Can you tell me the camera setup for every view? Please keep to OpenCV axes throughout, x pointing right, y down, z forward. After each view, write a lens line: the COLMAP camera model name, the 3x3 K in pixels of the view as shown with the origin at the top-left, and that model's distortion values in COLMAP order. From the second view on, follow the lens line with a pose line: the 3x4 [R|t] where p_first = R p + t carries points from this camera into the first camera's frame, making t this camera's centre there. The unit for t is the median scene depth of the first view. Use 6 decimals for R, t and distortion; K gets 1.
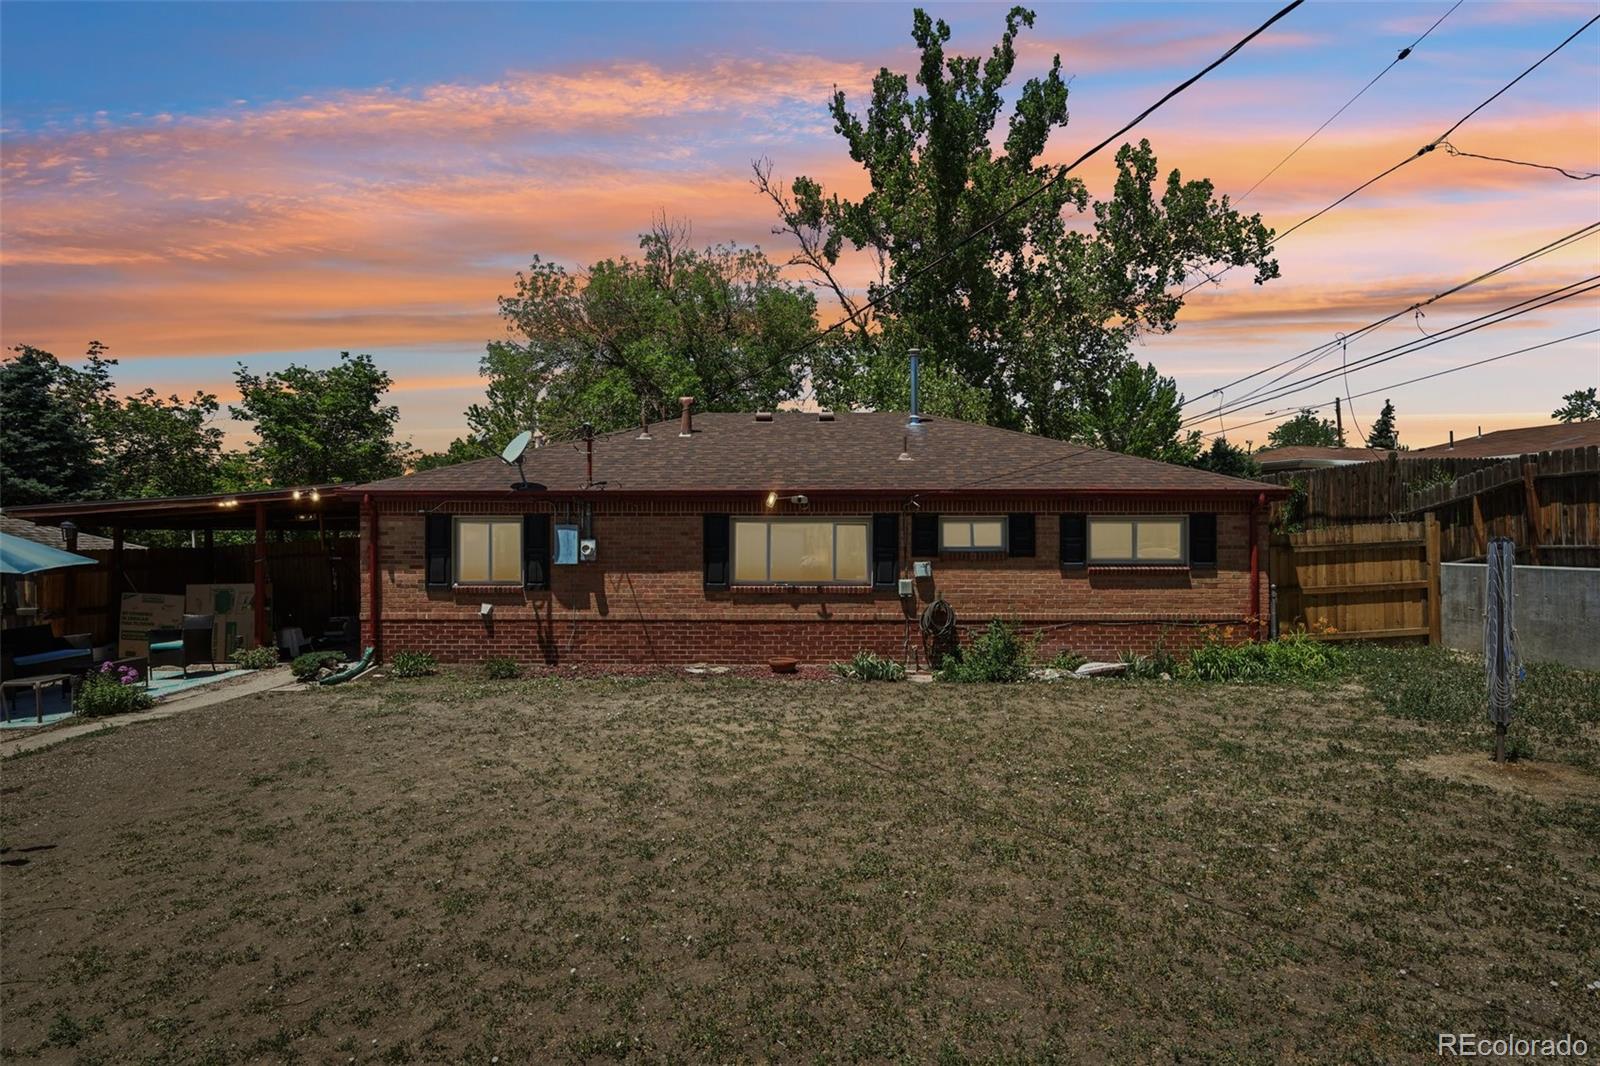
lens RADIAL K [[755.4, 0, 798.6], [0, 755.4, 532.2], [0, 0, 1]] dist [-0.002263, -0.000135]
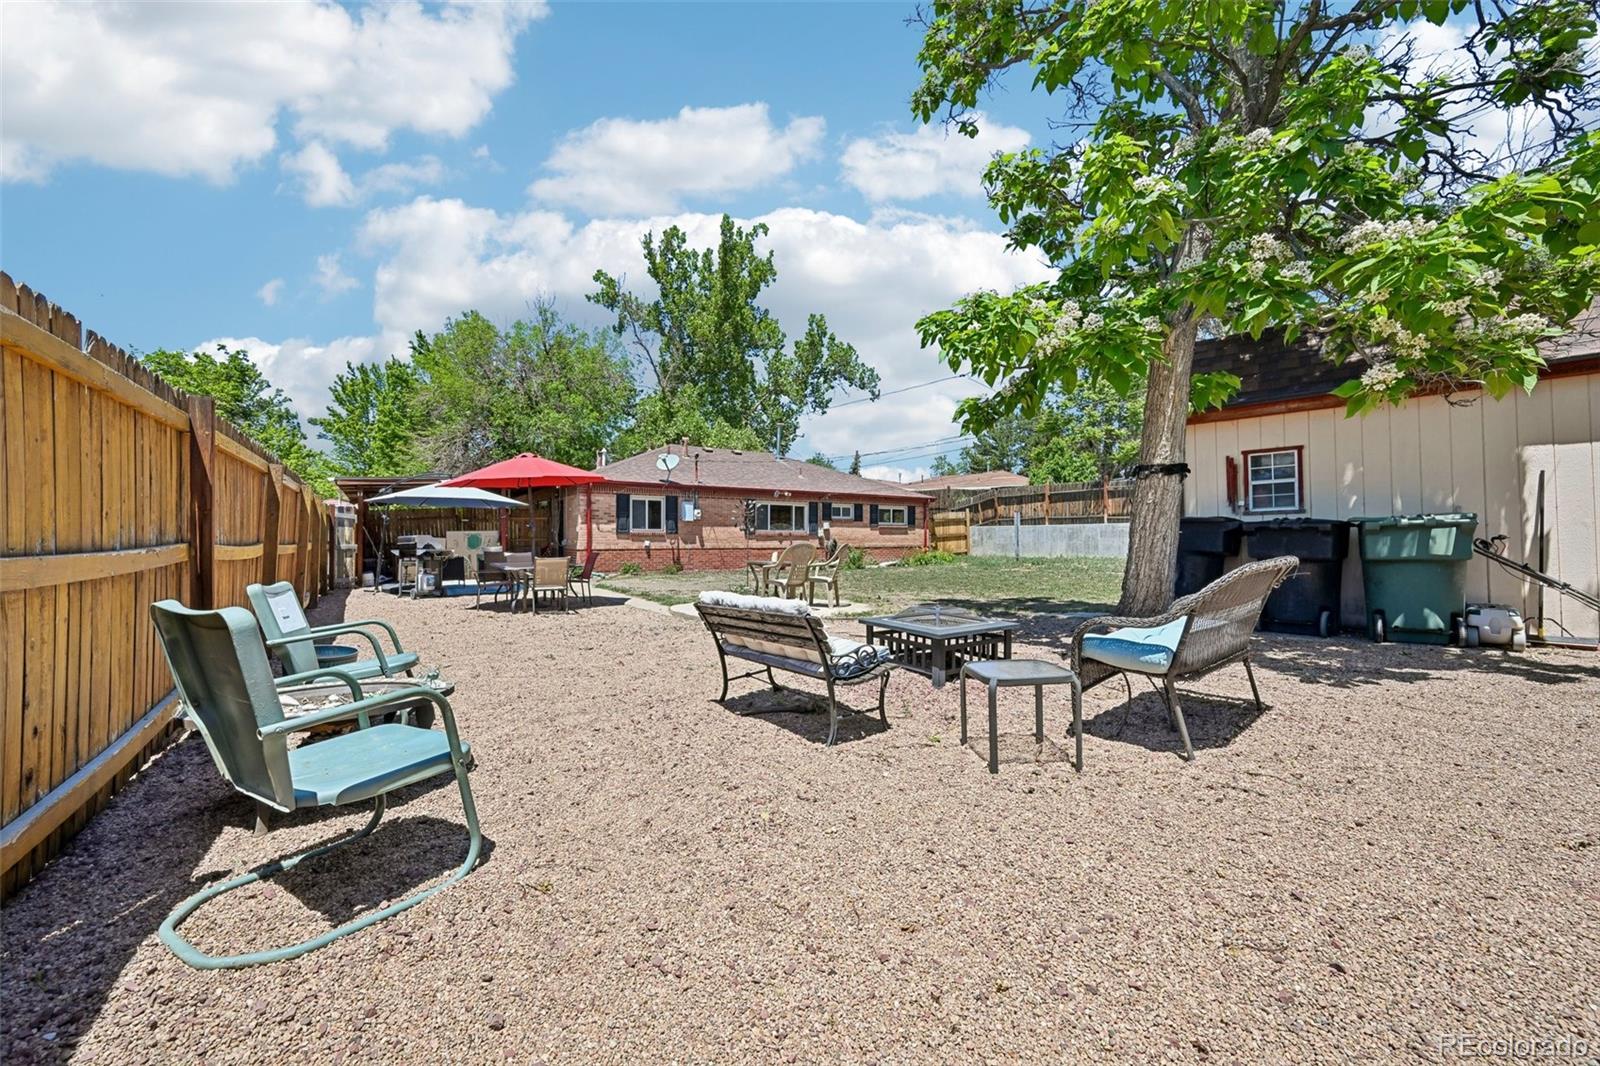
lens RADIAL K [[623.9, 0, 793.6], [0, 623.9, 538.0], [0, 0, 1]] dist [-0.002383, 0.000365]
pose [[0.820114, 0.002640, 0.572195, -1.030560], [-0.009201, 0.999921, 0.008573, 0.070420], [-0.572127, -0.012295, 0.820073, -0.544053]]
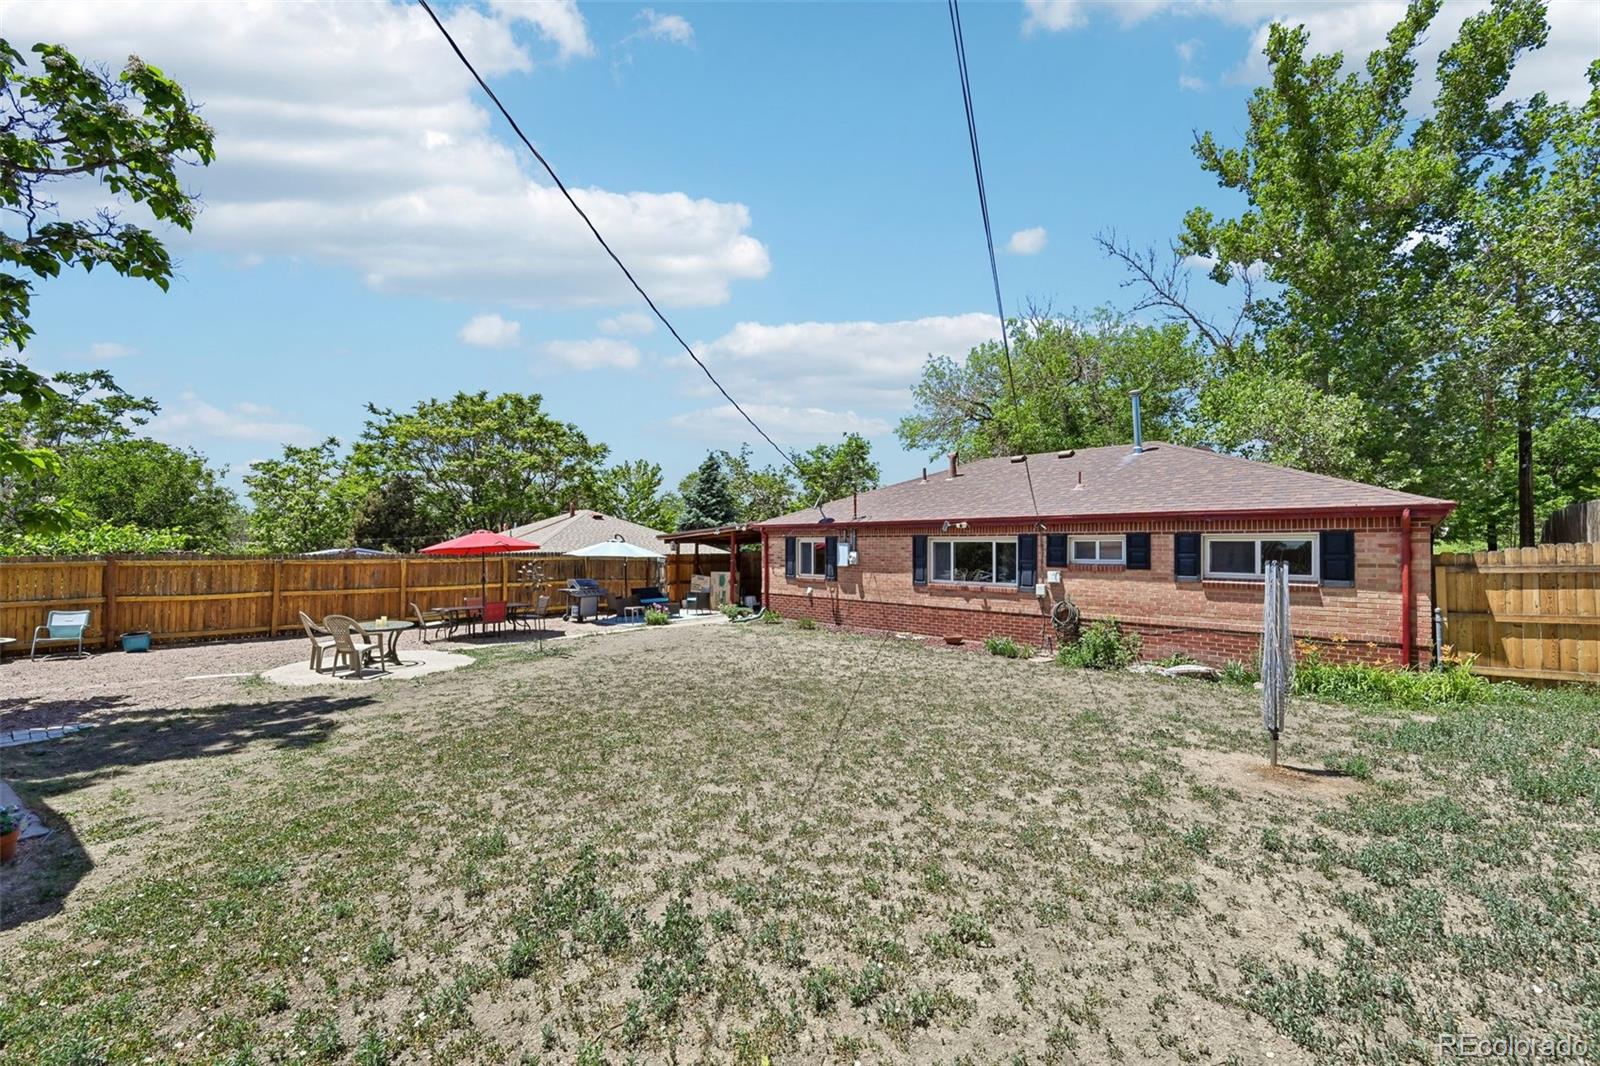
lens RADIAL K [[623.9, 0, 805.5], [0, 623.9, 534.9], [0, 0, 1]] dist [-0.002383, 0.000365]
pose [[0.730781, -0.009066, -0.682552, 0.576765], [0.002050, 0.999936, -0.011087, -0.012039], [0.682609, 0.006702, 0.730753, -0.072726]]
